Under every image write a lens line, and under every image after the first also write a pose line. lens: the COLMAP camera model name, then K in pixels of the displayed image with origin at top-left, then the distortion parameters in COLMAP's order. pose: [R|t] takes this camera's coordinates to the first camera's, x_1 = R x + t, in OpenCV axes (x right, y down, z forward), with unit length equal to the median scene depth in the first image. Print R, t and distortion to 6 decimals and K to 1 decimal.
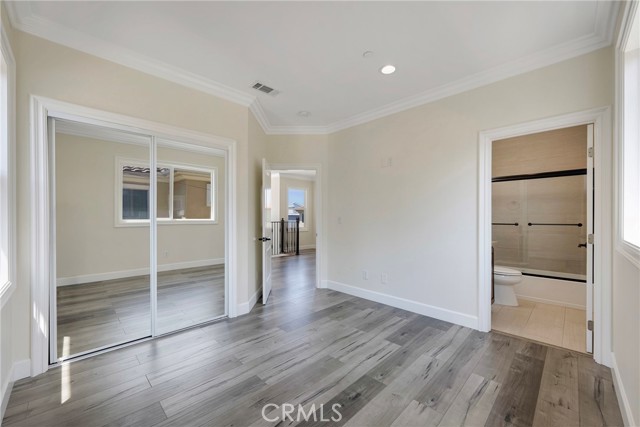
lens RADIAL K [[254.6, 0, 319.2], [0, 254.6, 216.5], [0, 0, 1]] dist [-0.000090, -0.000282]
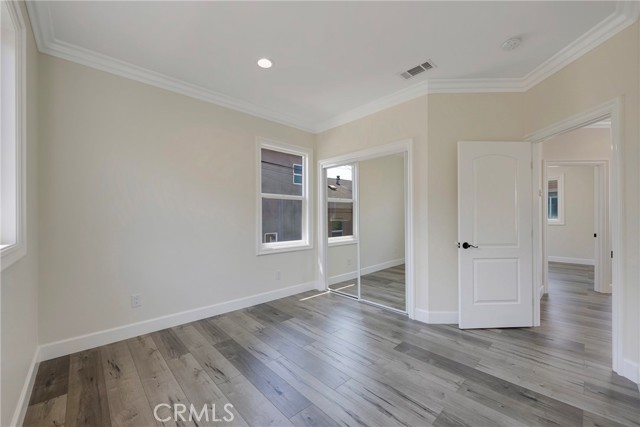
lens RADIAL K [[254.6, 0, 319.2], [0, 254.6, 216.5], [0, 0, 1]] dist [-0.000090, -0.000282]
pose [[-0.033447, -0.003462, -0.999435, 1.042580], [0.004340, 0.999984, -0.003609, 0.005311], [0.999431, -0.004458, -0.033431, 1.074492]]
